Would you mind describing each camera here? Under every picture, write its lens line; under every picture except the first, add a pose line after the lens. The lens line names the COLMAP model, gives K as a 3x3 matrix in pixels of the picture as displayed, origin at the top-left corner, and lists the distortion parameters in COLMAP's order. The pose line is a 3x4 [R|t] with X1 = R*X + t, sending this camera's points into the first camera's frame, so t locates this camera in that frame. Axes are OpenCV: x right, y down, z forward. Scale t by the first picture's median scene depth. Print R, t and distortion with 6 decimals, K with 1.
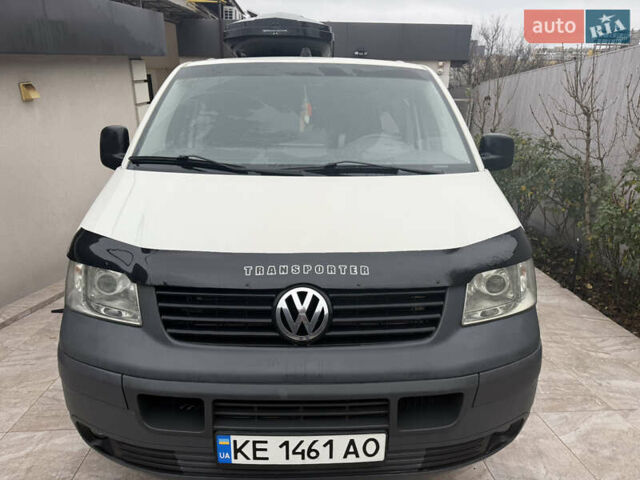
lens RADIAL K [[447.0, 0, 320.0], [0, 447.0, 240.0], [0, 0, 1]] dist [0.089098, -0.116746]
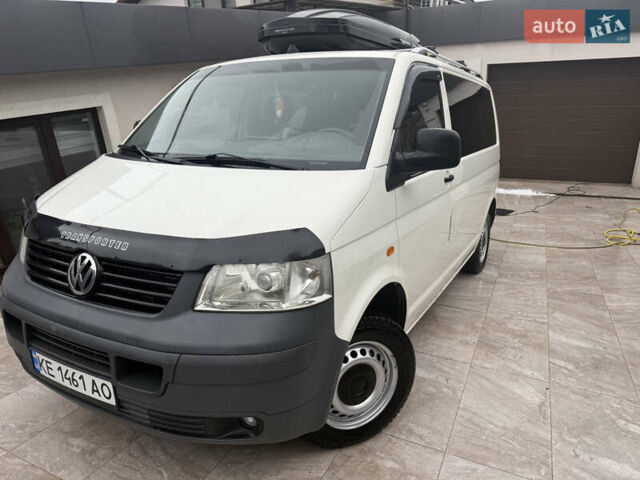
lens RADIAL K [[447.0, 0, 320.0], [0, 447.0, 240.0], [0, 0, 1]] dist [0.089098, -0.116746]
pose [[0.864014, 0.125149, -0.487666, 1.107691], [-0.113633, 0.992094, 0.053274, -0.068431], [0.490477, 0.009385, 0.871404, 0.214697]]
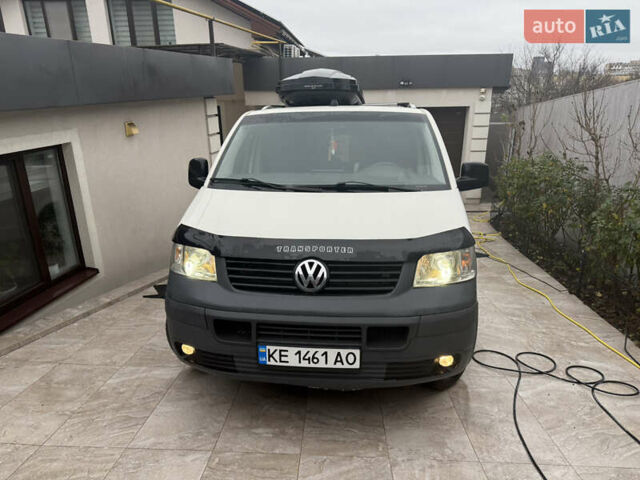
lens RADIAL K [[447.0, 0, 320.0], [0, 447.0, 240.0], [0, 0, 1]] dist [0.089098, -0.116746]
pose [[0.991924, 0.016419, -0.125767, 0.192179], [-0.021759, 0.998914, -0.041203, 0.099135], [0.124954, 0.043607, 0.991204, -0.609100]]
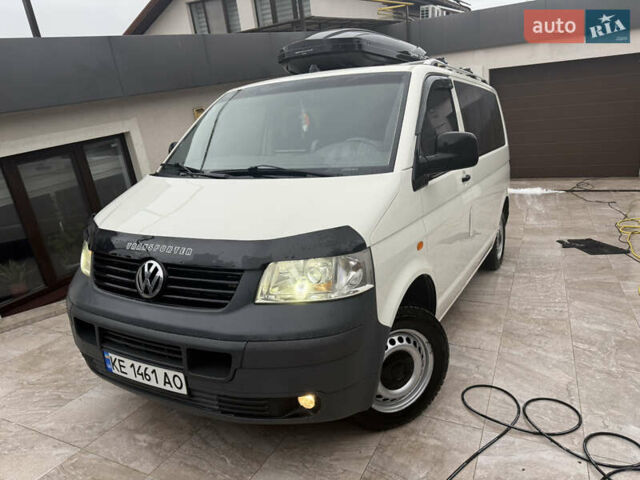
lens RADIAL K [[447.0, 0, 320.0], [0, 447.0, 240.0], [0, 0, 1]] dist [0.089098, -0.116746]
pose [[0.859860, 0.062146, -0.506733, 1.099565], [-0.056578, 0.998049, 0.026396, -0.023534], [0.507385, 0.005973, 0.861699, 0.047196]]
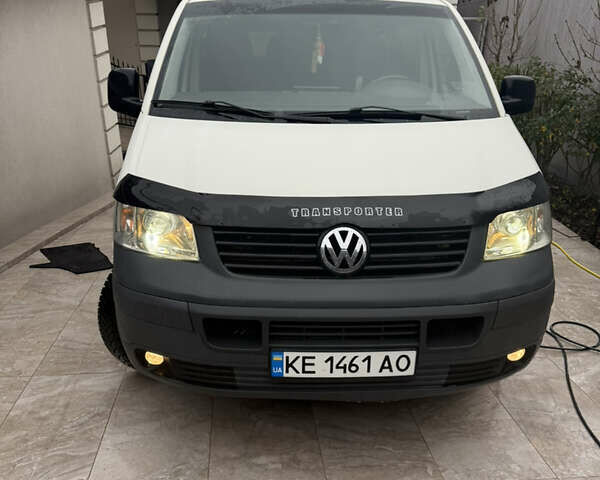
lens RADIAL K [[554.7, 0, 296.6], [0, 554.7, 241.2], [0, 0, 1]] dist [0.152472, -0.249178]
pose [[0.999888, -0.003792, 0.014452, -0.175008], [0.002517, 0.996183, 0.087250, 0.018526], [-0.014727, -0.087204, 0.996082, -0.391927]]
